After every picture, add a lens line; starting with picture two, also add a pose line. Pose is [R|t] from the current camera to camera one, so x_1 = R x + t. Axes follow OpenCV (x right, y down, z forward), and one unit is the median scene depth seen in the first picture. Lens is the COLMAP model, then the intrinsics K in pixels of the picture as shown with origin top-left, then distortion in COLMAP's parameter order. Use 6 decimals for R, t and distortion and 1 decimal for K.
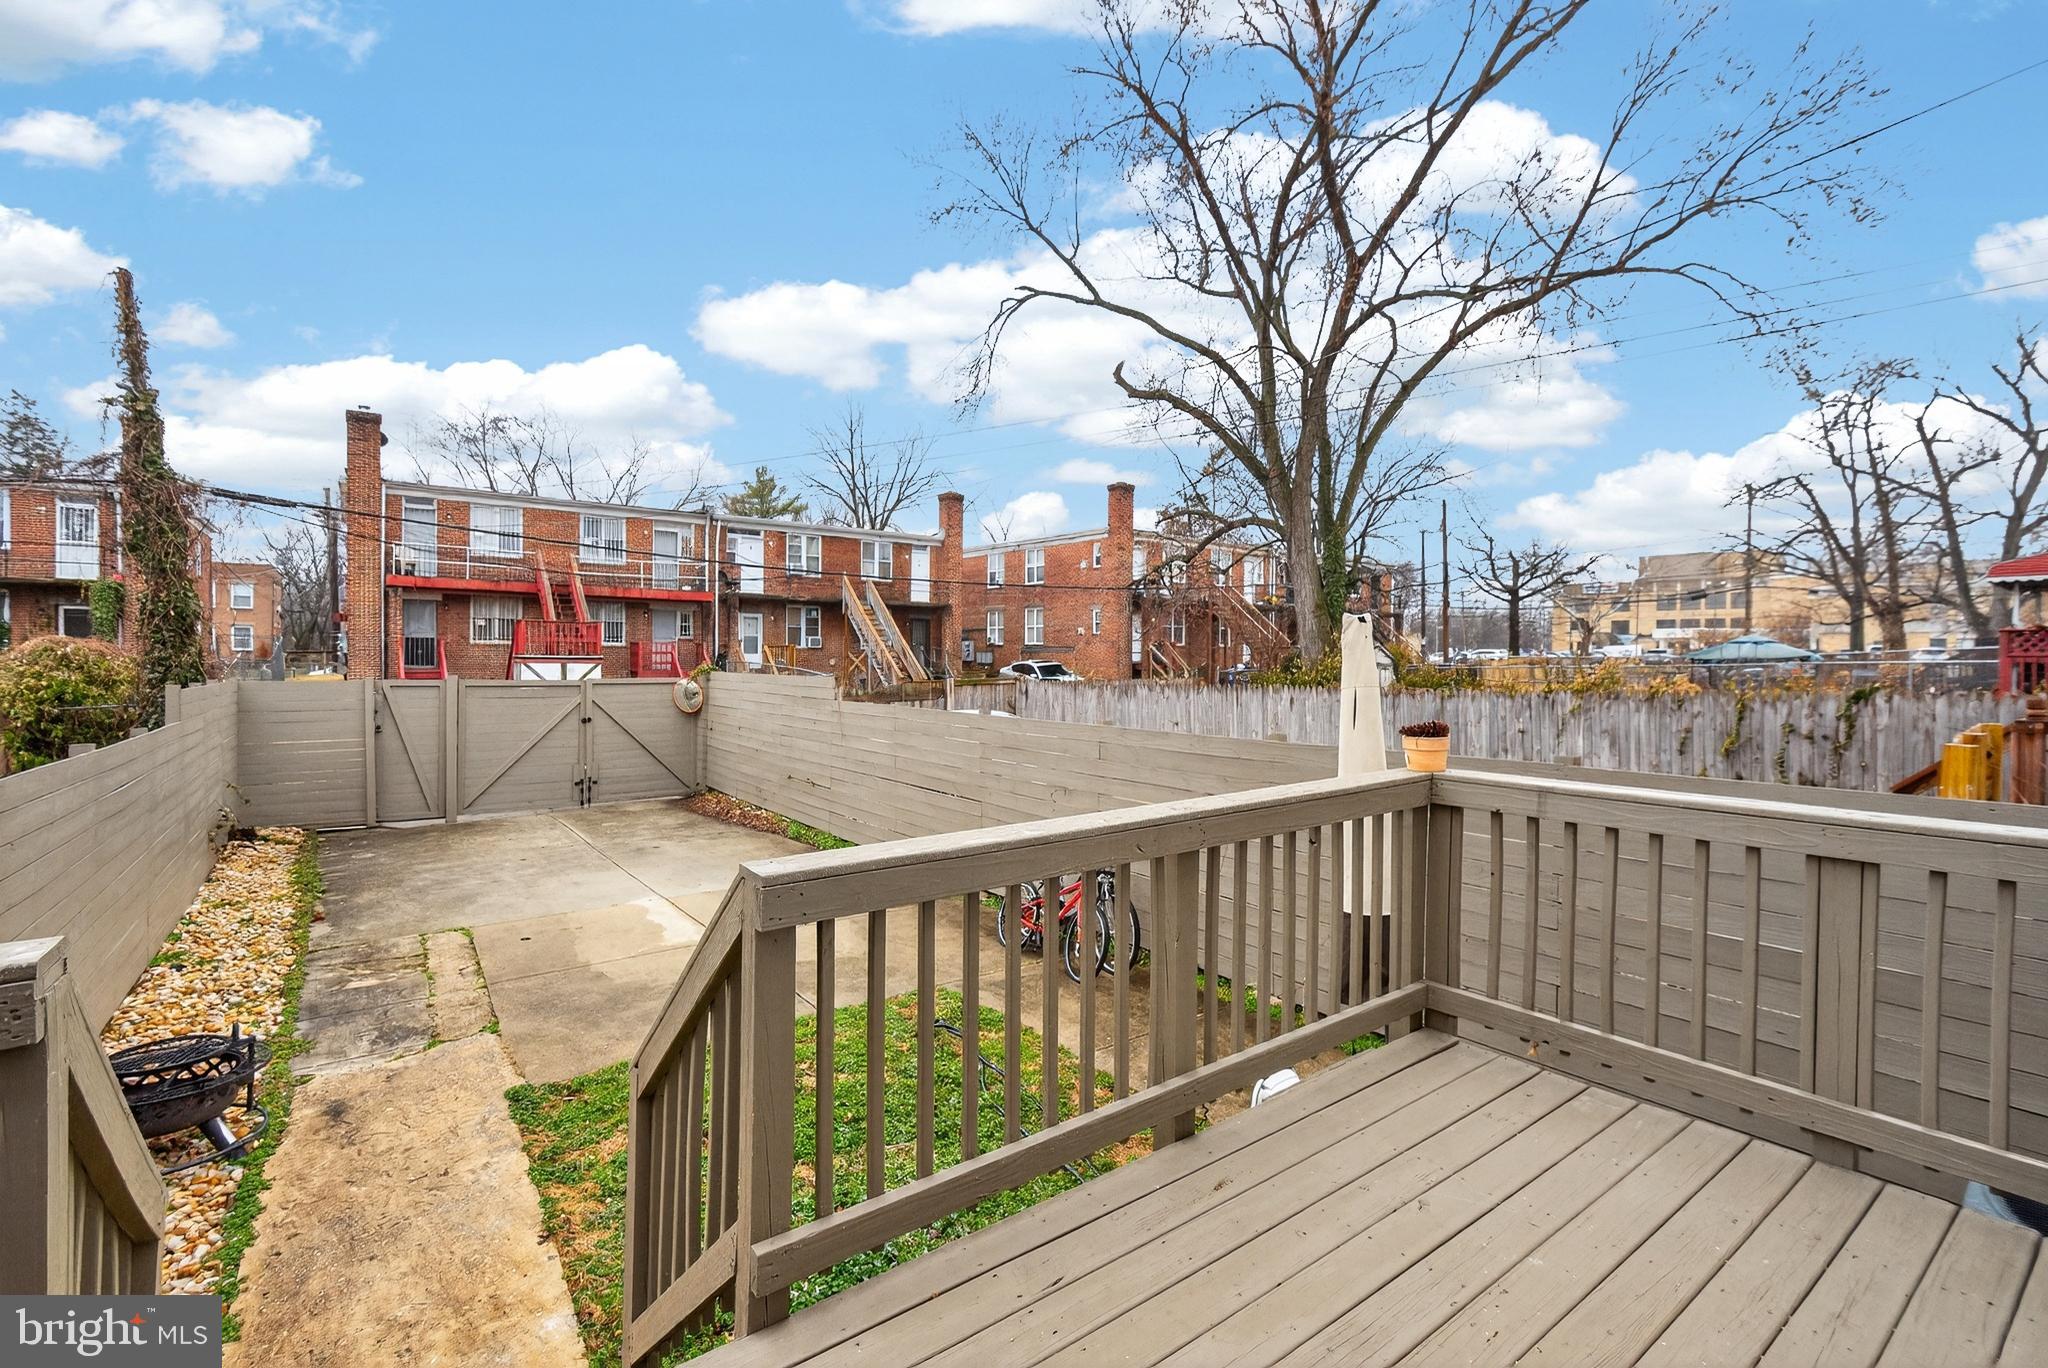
lens RADIAL K [[929.0, 0, 1024.0], [0, 929.0, 684.0], [0, 0, 1]] dist [-0.003237, -0.000548]
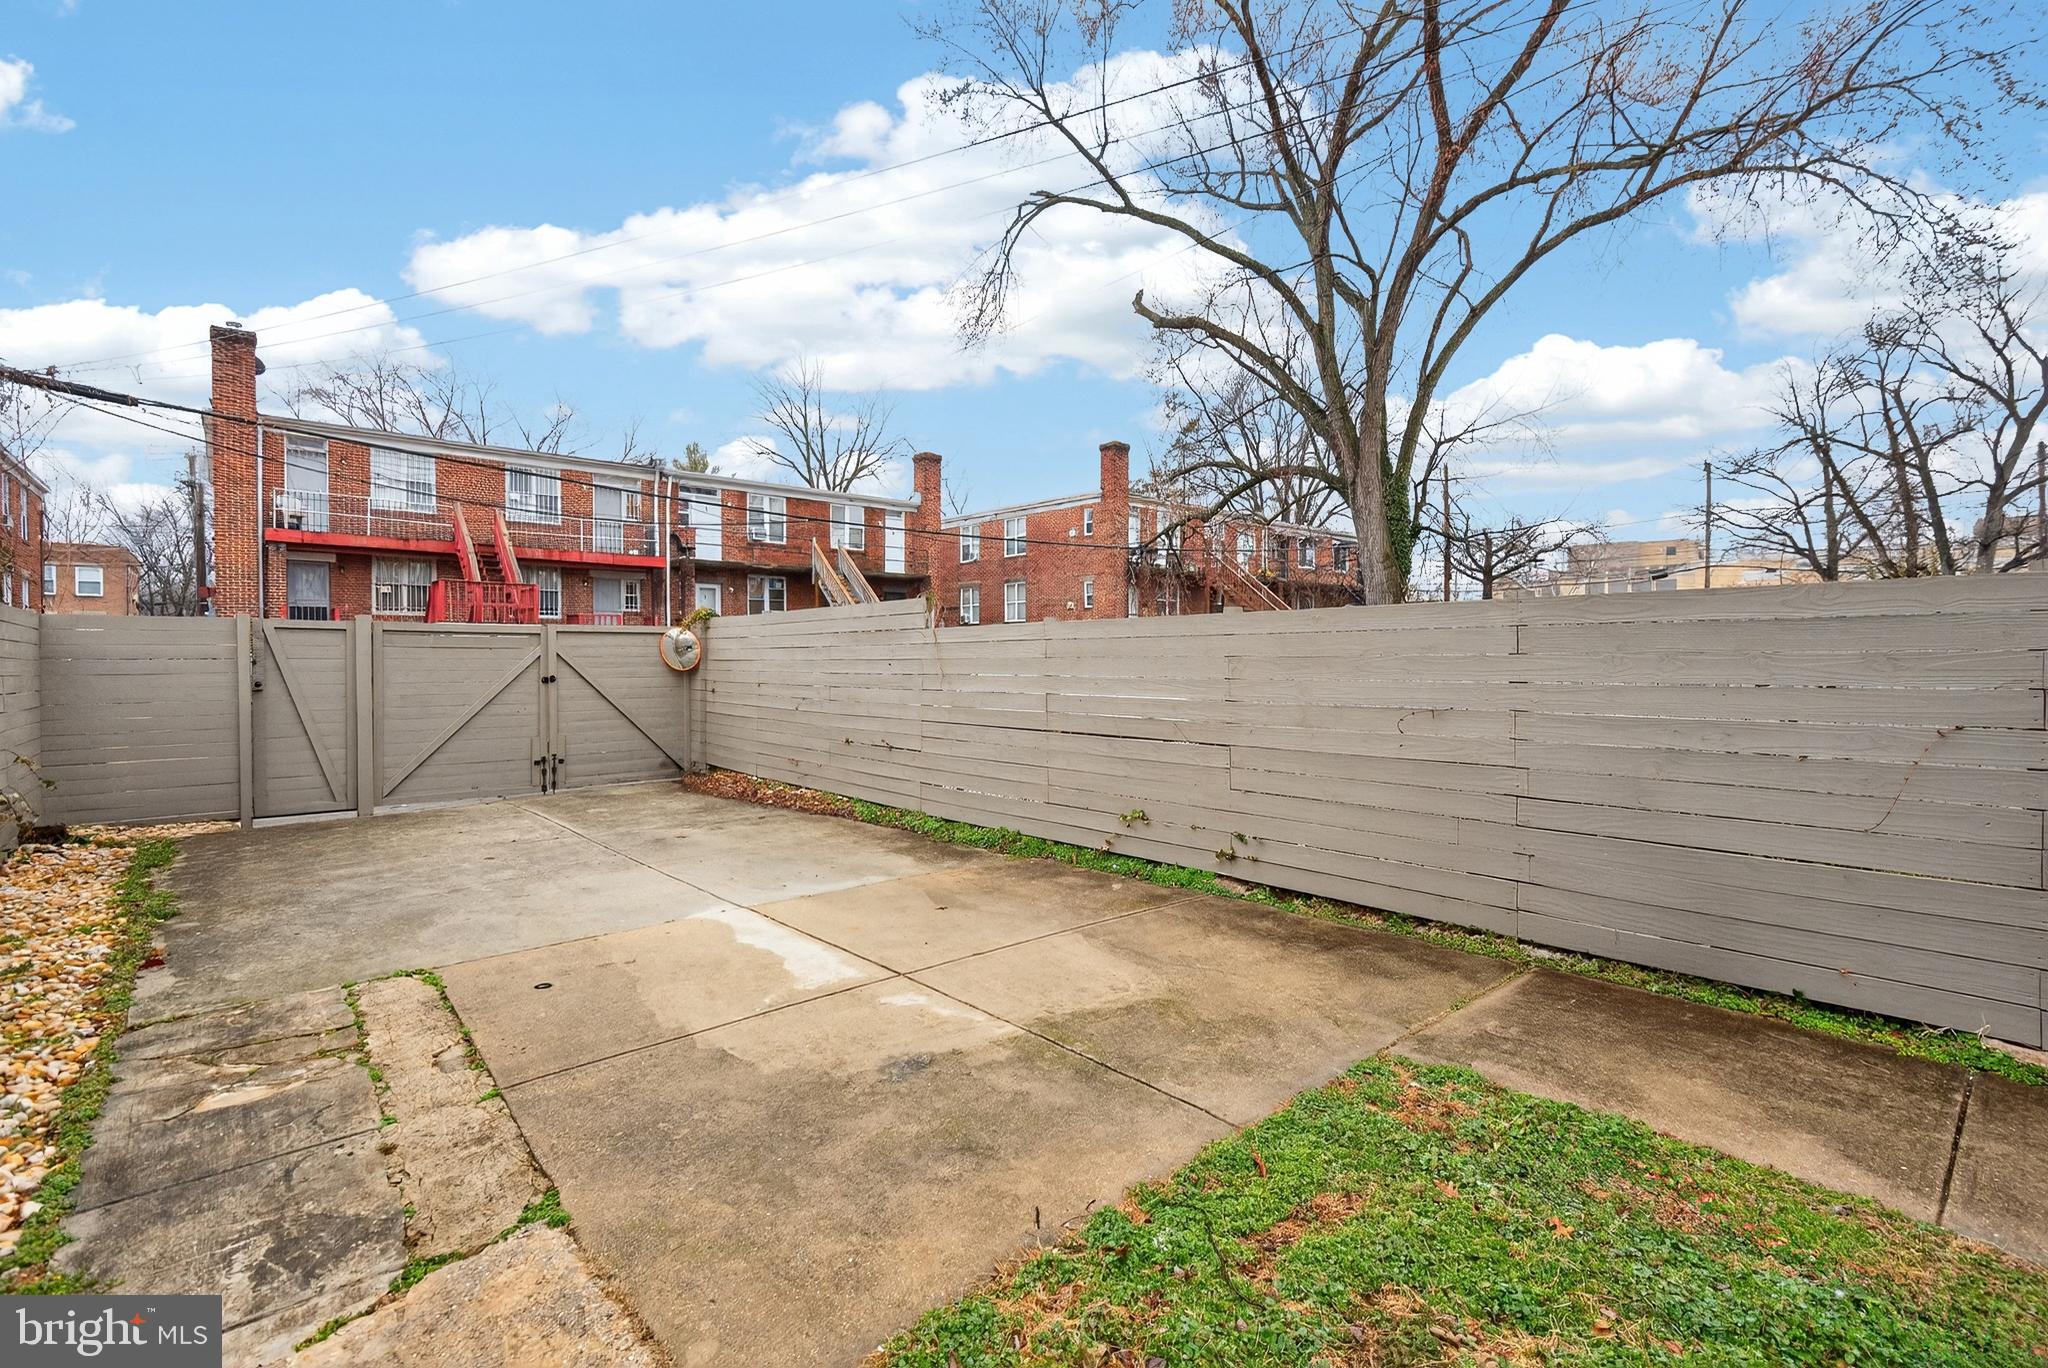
lens RADIAL K [[939.9, 0, 1024.0], [0, 939.9, 684.0], [0, 0, 1]] dist [-0.001944, -0.000686]
pose [[0.996886, -0.013501, 0.077691, -0.137394], [0.013489, 0.999909, 0.000676, 0.045318], [-0.077693, 0.000375, 0.996977, 0.195405]]
